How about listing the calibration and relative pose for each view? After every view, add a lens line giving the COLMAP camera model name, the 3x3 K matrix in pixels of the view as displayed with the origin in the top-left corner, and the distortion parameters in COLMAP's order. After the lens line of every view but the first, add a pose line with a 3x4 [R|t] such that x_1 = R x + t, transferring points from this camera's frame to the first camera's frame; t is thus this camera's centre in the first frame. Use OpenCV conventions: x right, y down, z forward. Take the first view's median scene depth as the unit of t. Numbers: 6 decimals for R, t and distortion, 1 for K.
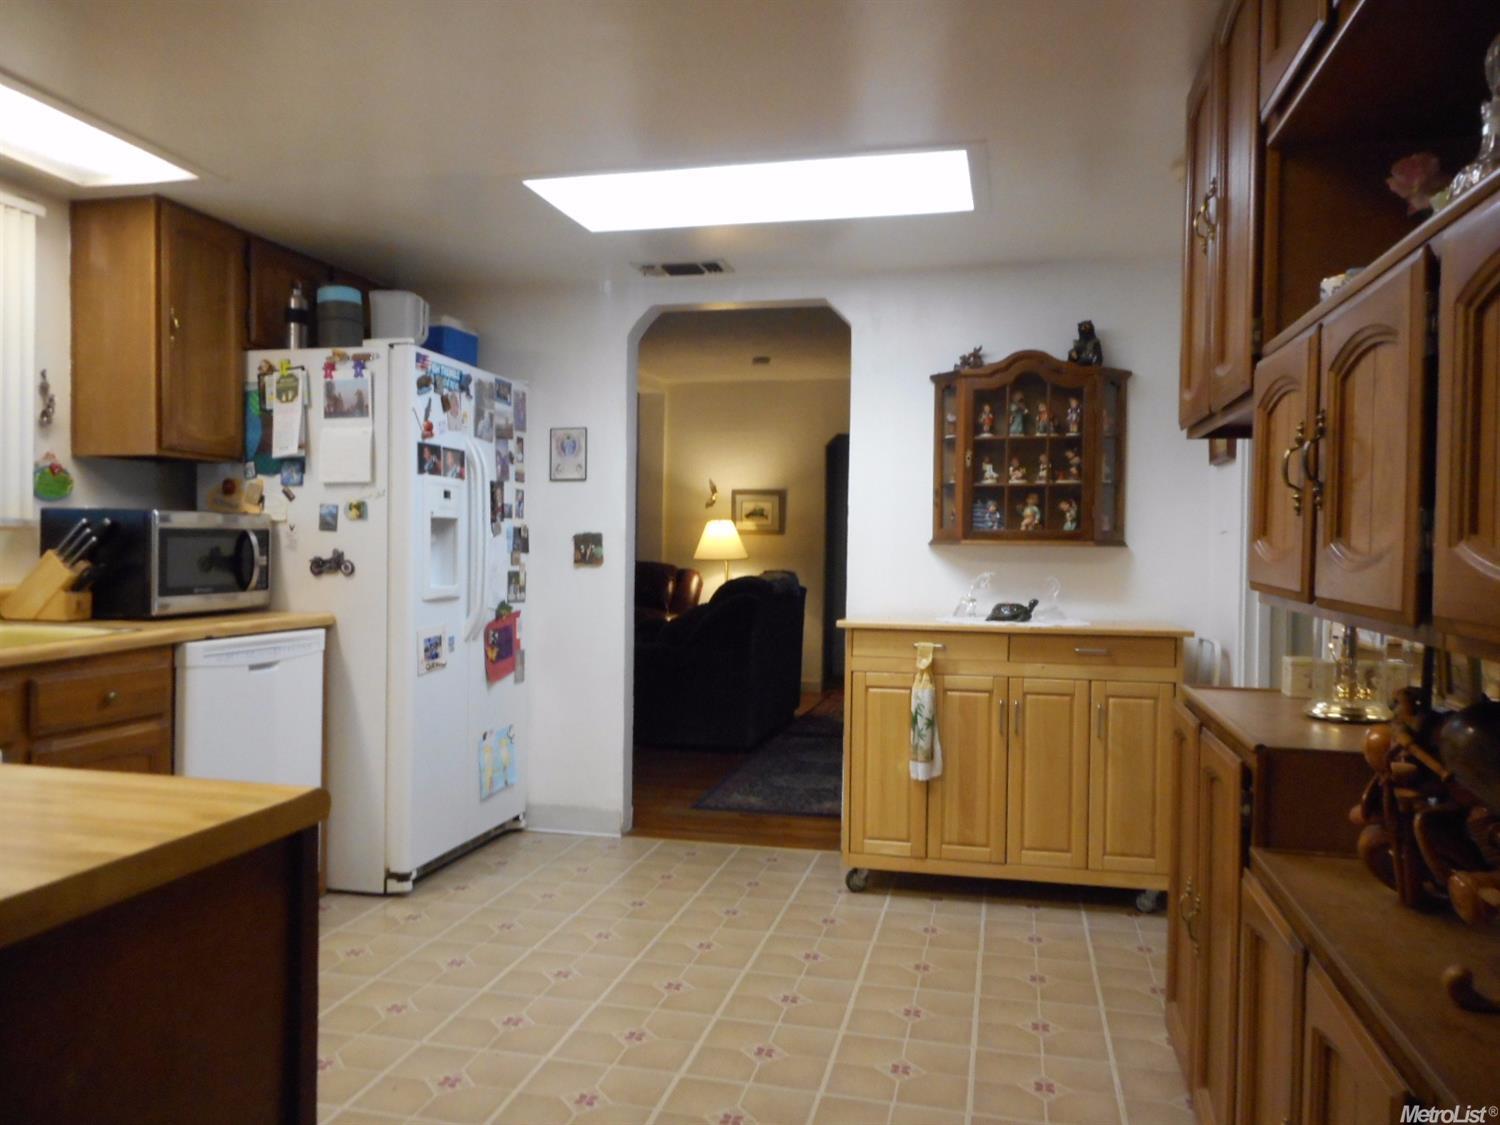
lens RADIAL K [[1116.4, 0, 750.3], [0, 1116.4, 562.7], [0, 0, 1]] dist [-0.014008, 0.014966]
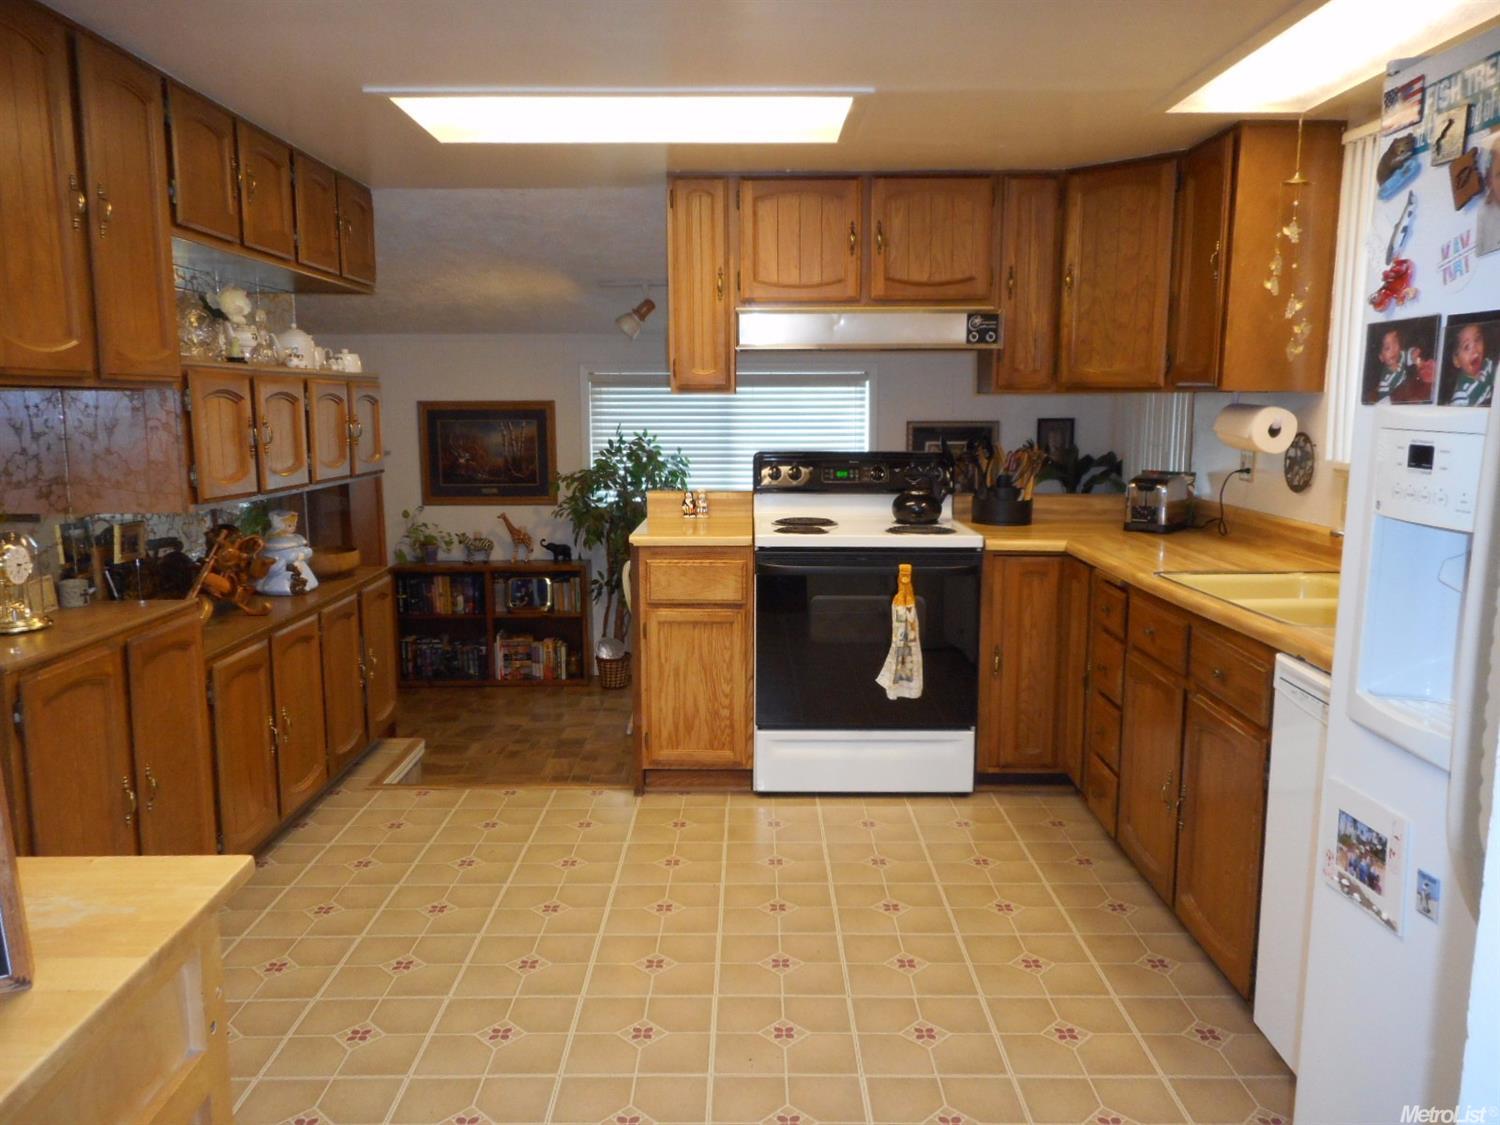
lens RADIAL K [[1116.4, 0, 750.0], [0, 1116.4, 564.3], [0, 0, 1]] dist [-0.014008, 0.014966]
pose [[-0.972074, 0.024473, -0.233394, 0.012244], [-0.015415, 0.985740, 0.167565, -0.084319], [0.234166, 0.166484, -0.957836, 1.305958]]
